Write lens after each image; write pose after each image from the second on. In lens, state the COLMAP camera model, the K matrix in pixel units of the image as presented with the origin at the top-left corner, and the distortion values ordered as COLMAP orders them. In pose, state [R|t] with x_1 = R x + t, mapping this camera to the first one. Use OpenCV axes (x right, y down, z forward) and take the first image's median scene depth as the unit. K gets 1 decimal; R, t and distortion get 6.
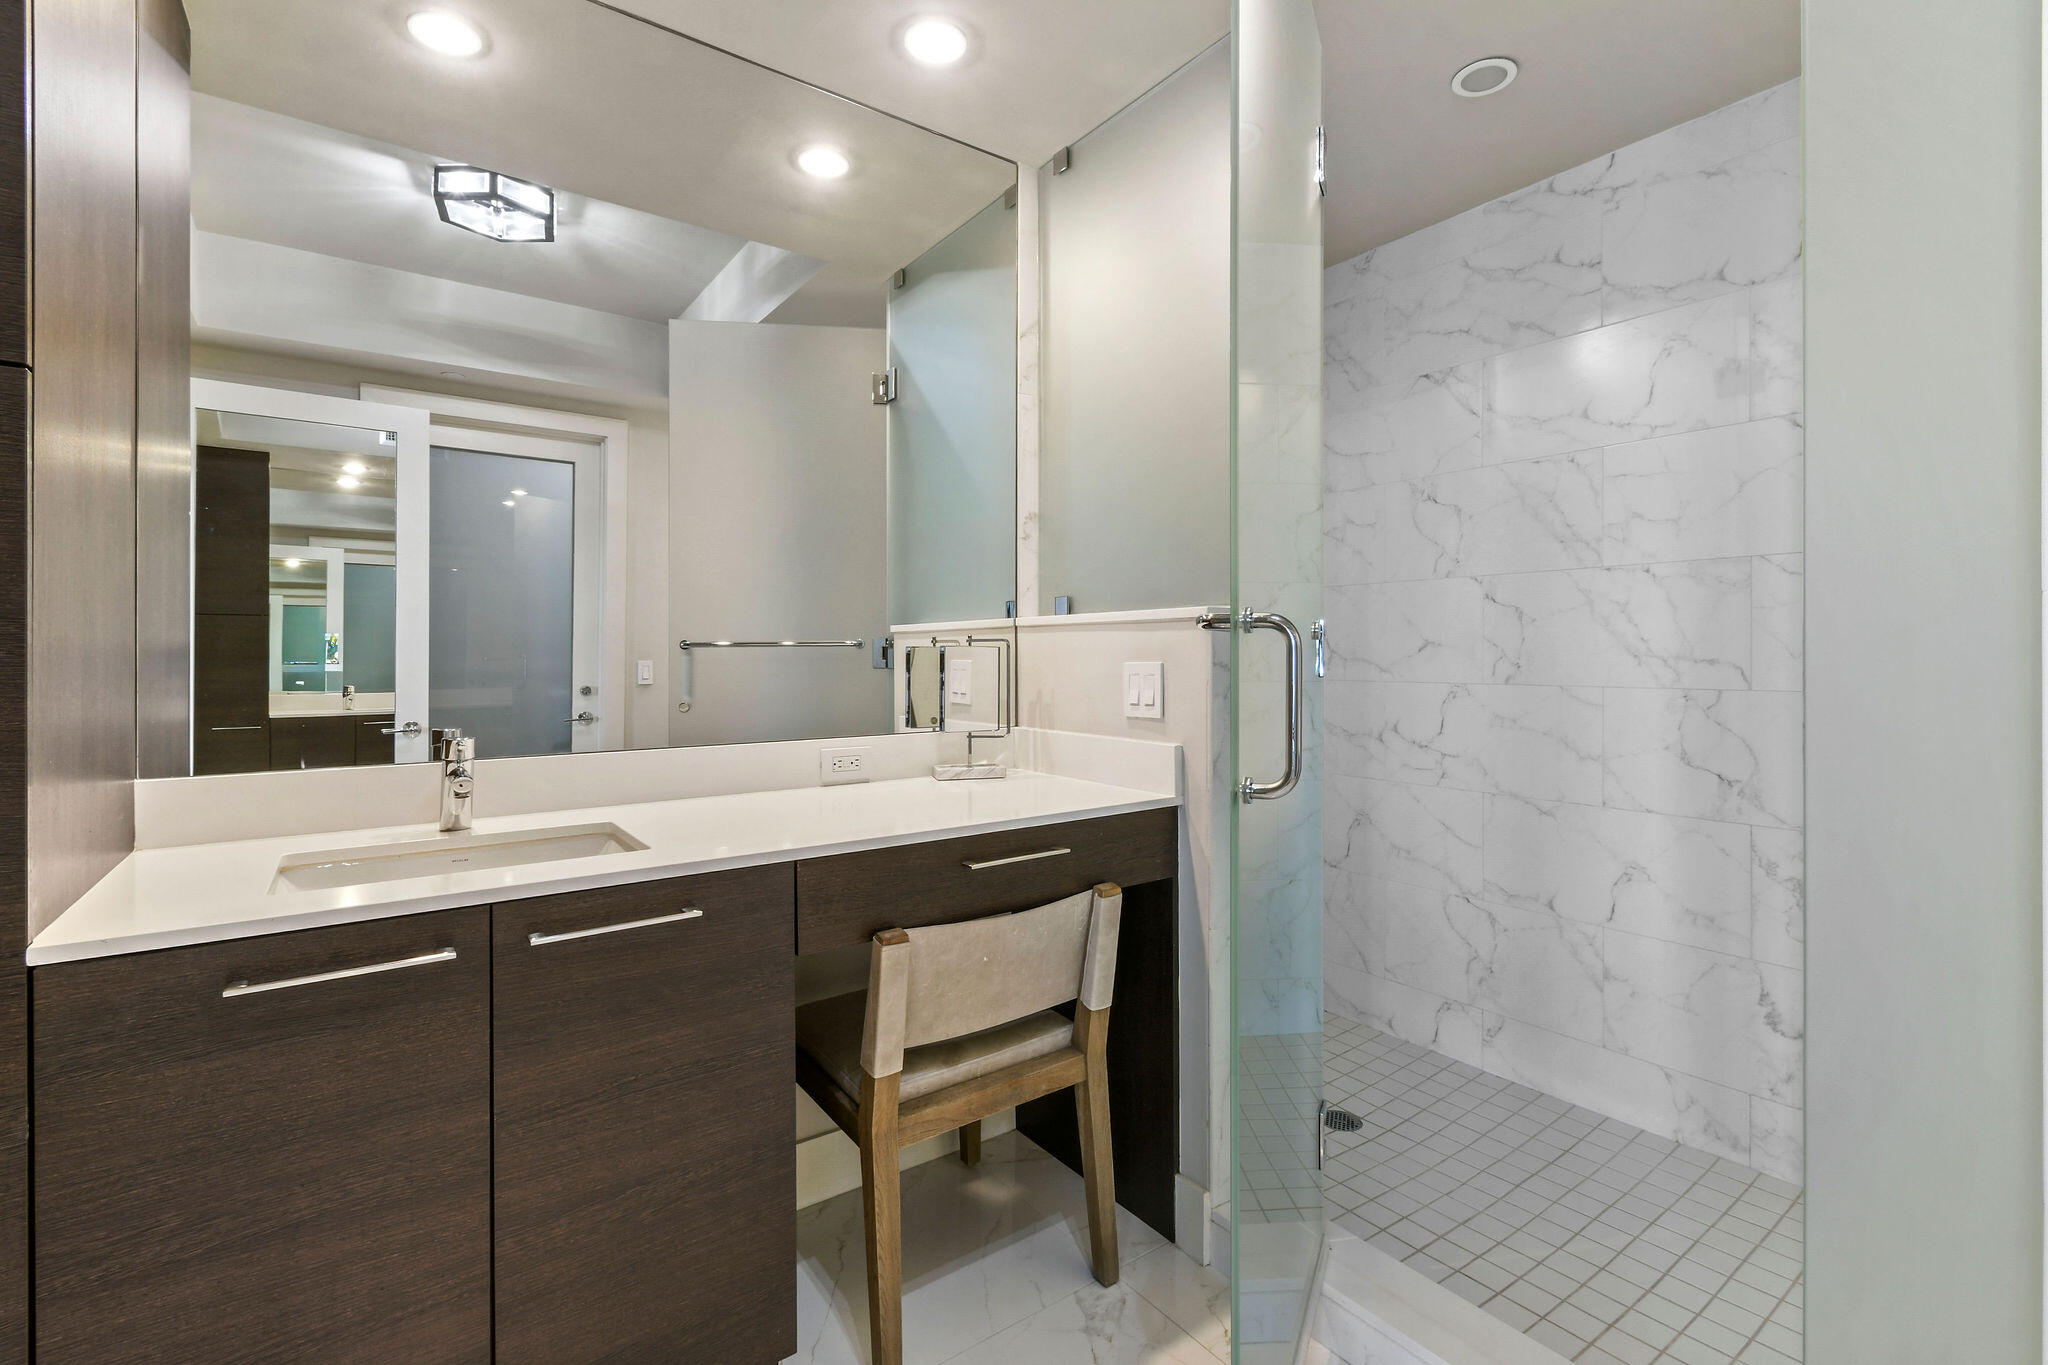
lens RADIAL K [[923.3, 0, 1024.5], [0, 923.3, 663.6], [0, 0, 1]] dist [0.007606, -0.002987]
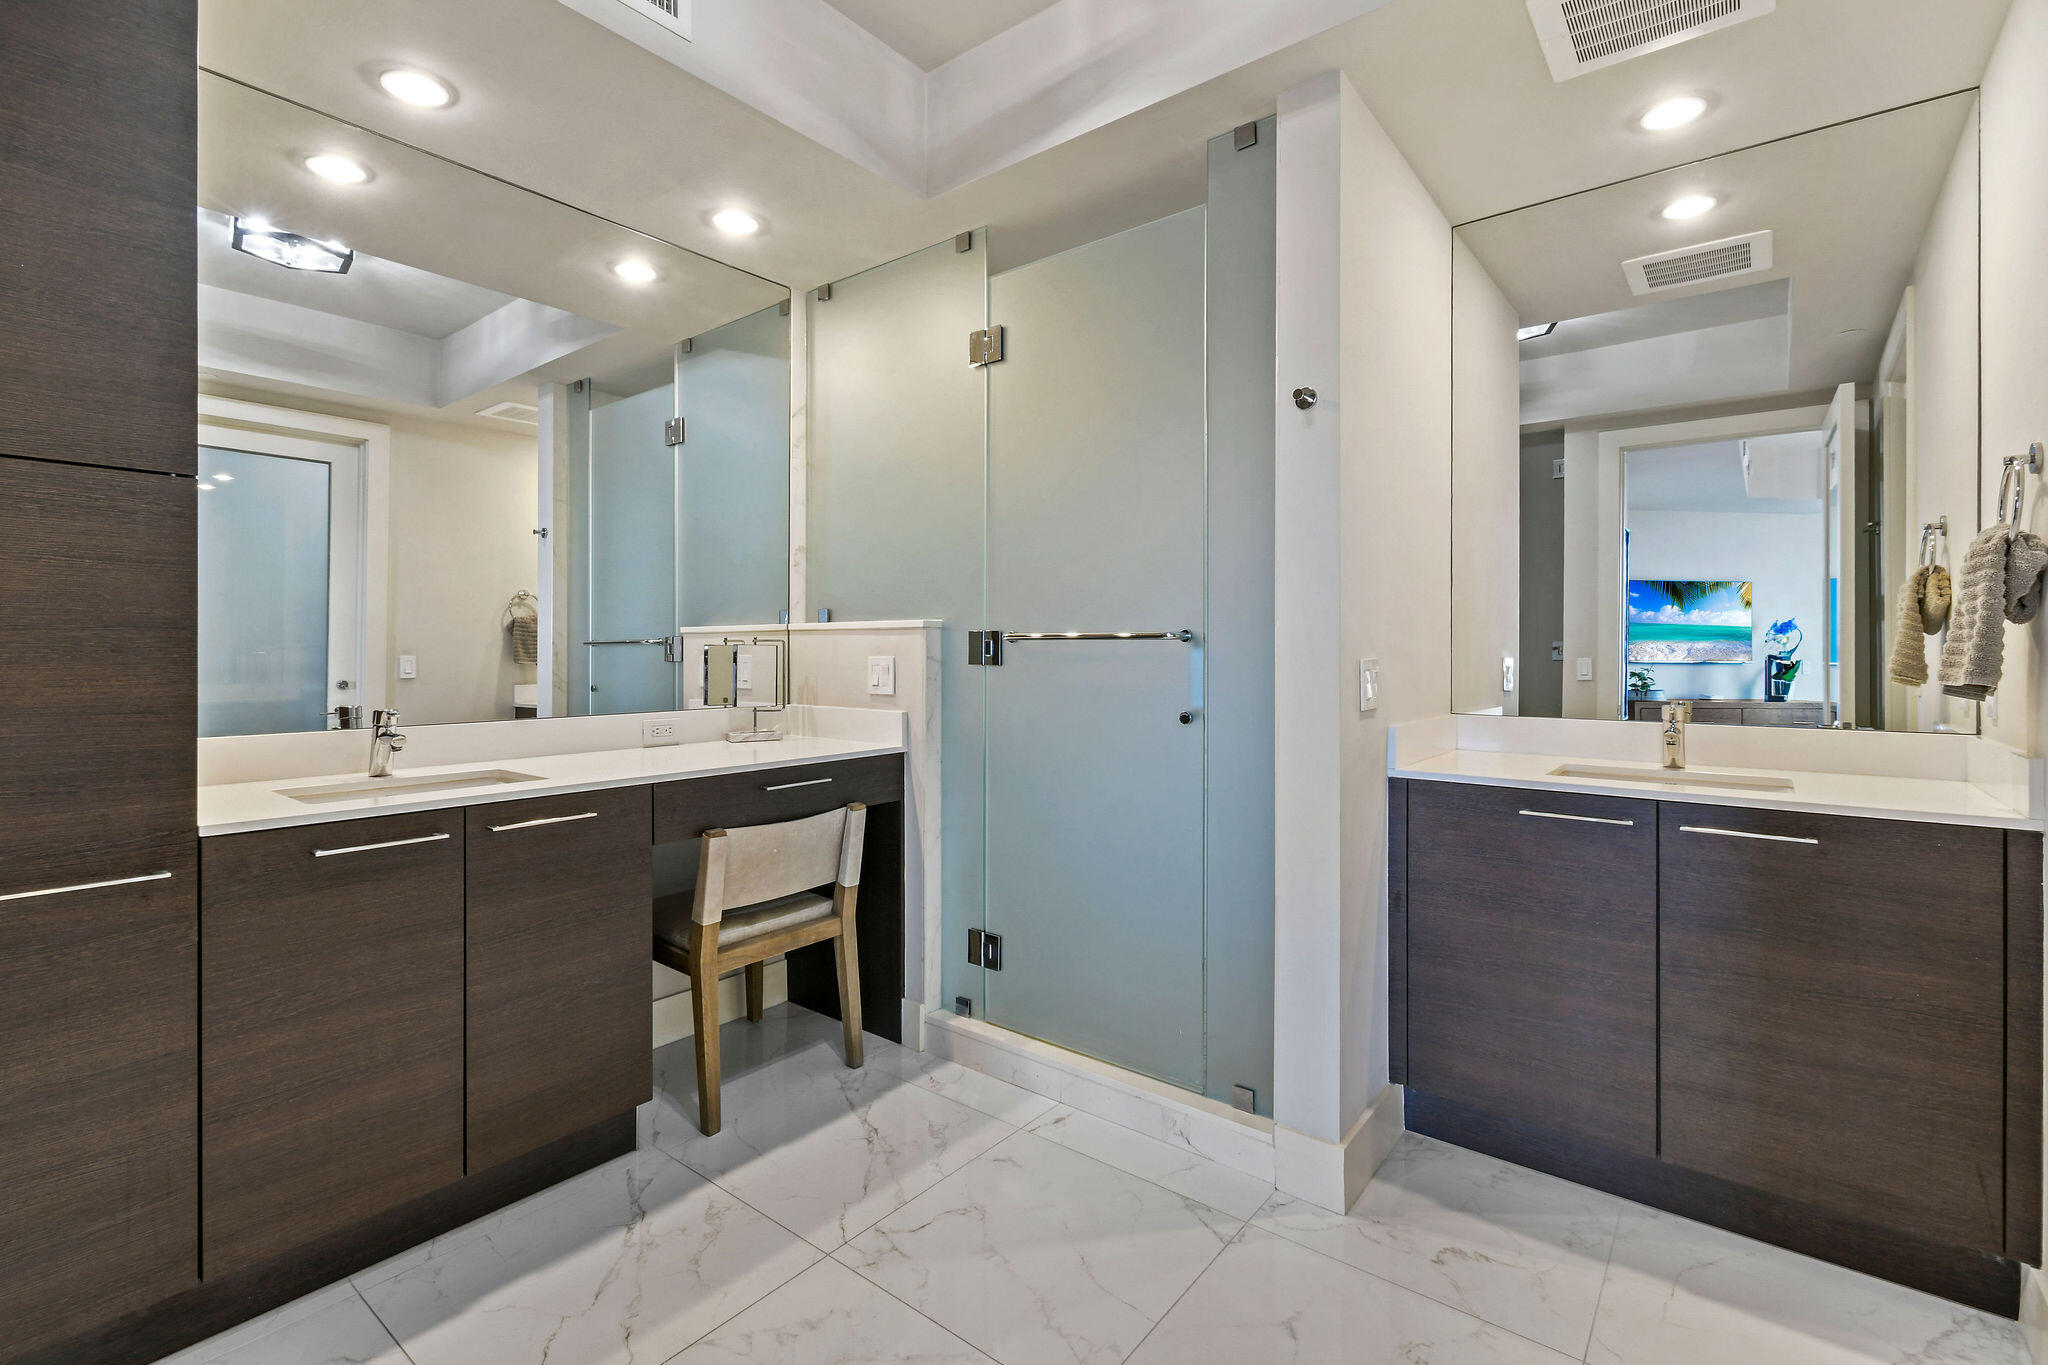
lens RADIAL K [[923.3, 0, 1032.8], [0, 923.3, 647.8], [0, 0, 1]] dist [0.007606, -0.002987]
pose [[0.962065, 0.003372, 0.272800, -0.039431], [0.000247, 0.999912, -0.013234, 0.003969], [-0.272821, 0.012799, 0.961980, -0.457752]]
